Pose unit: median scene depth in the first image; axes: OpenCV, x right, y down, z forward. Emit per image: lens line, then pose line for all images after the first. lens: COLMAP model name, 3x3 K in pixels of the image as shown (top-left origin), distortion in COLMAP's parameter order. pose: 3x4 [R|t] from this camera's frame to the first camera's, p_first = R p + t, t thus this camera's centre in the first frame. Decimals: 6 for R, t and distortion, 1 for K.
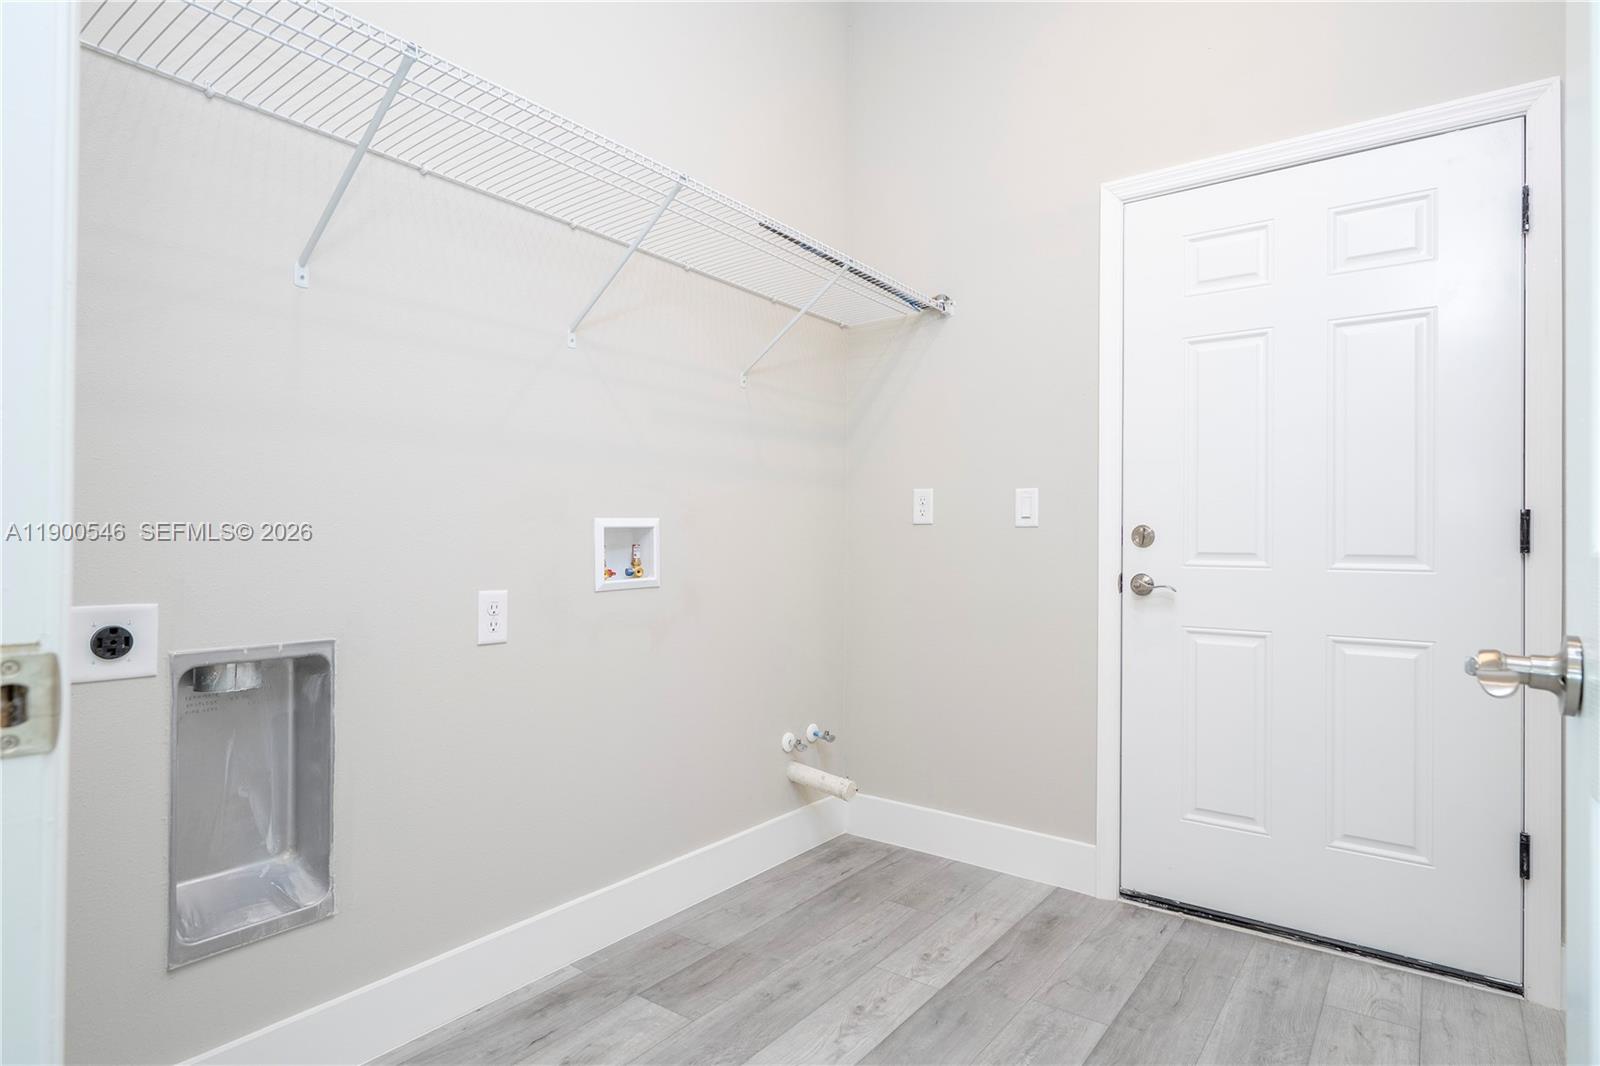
lens RADIAL K [[853.7, 0, 804.5], [0, 853.7, 530.1], [0, 0, 1]] dist [0.000419, 0.001053]
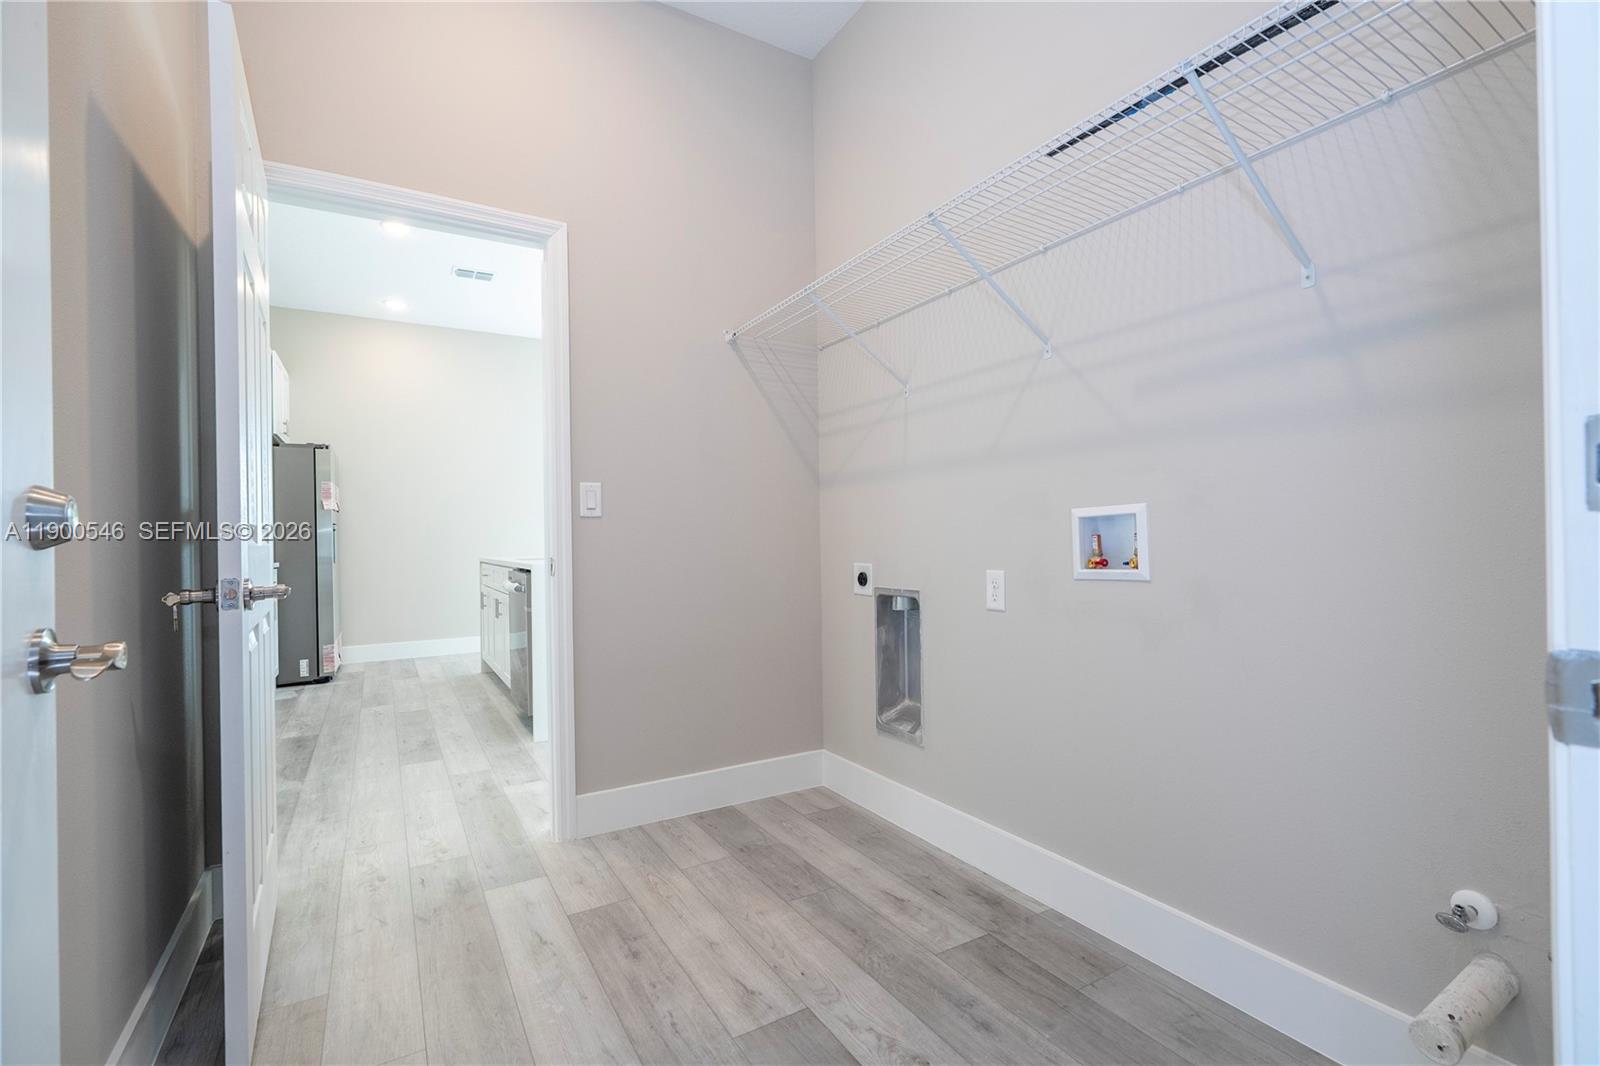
lens RADIAL K [[721.8, 0, 812.4], [0, 721.8, 533.0], [0, 0, 1]] dist [-0.003780, 0.001204]
pose [[-0.374085, -0.001260, -0.927393, 0.774350], [0.029117, 0.999490, -0.013103, 0.019841], [0.926937, -0.031904, -0.373858, 1.153956]]
